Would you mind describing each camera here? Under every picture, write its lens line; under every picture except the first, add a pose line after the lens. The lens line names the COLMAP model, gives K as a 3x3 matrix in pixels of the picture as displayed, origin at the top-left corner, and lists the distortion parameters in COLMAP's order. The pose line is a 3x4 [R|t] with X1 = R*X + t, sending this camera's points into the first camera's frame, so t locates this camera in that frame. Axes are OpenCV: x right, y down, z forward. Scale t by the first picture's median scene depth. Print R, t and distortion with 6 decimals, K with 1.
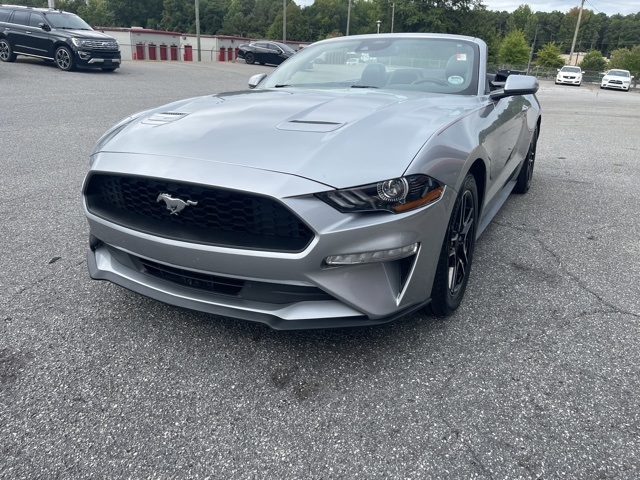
lens RADIAL K [[482.1, 0, 315.7], [0, 482.1, 237.1], [0, 0, 1]] dist [0.090218, -0.124098]
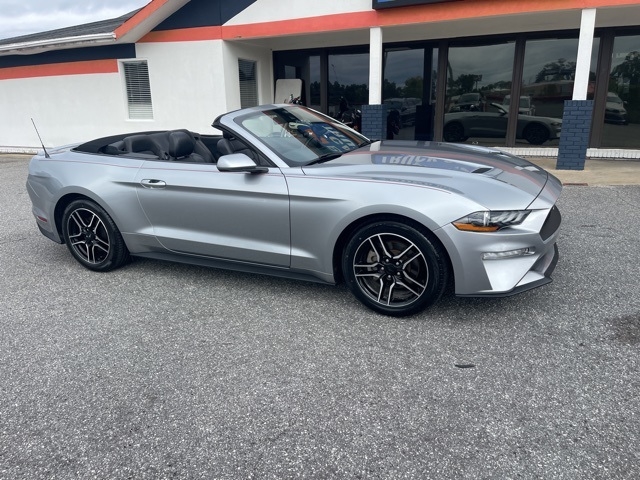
lens RADIAL K [[482.1, 0, 323.2], [0, 482.1, 242.2], [0, 0, 1]] dist [0.090218, -0.124098]
pose [[-0.043965, -0.314469, 0.948249, -1.314709], [0.372146, 0.875700, 0.307664, -0.531760], [-0.927132, 0.366413, 0.078528, 1.098885]]
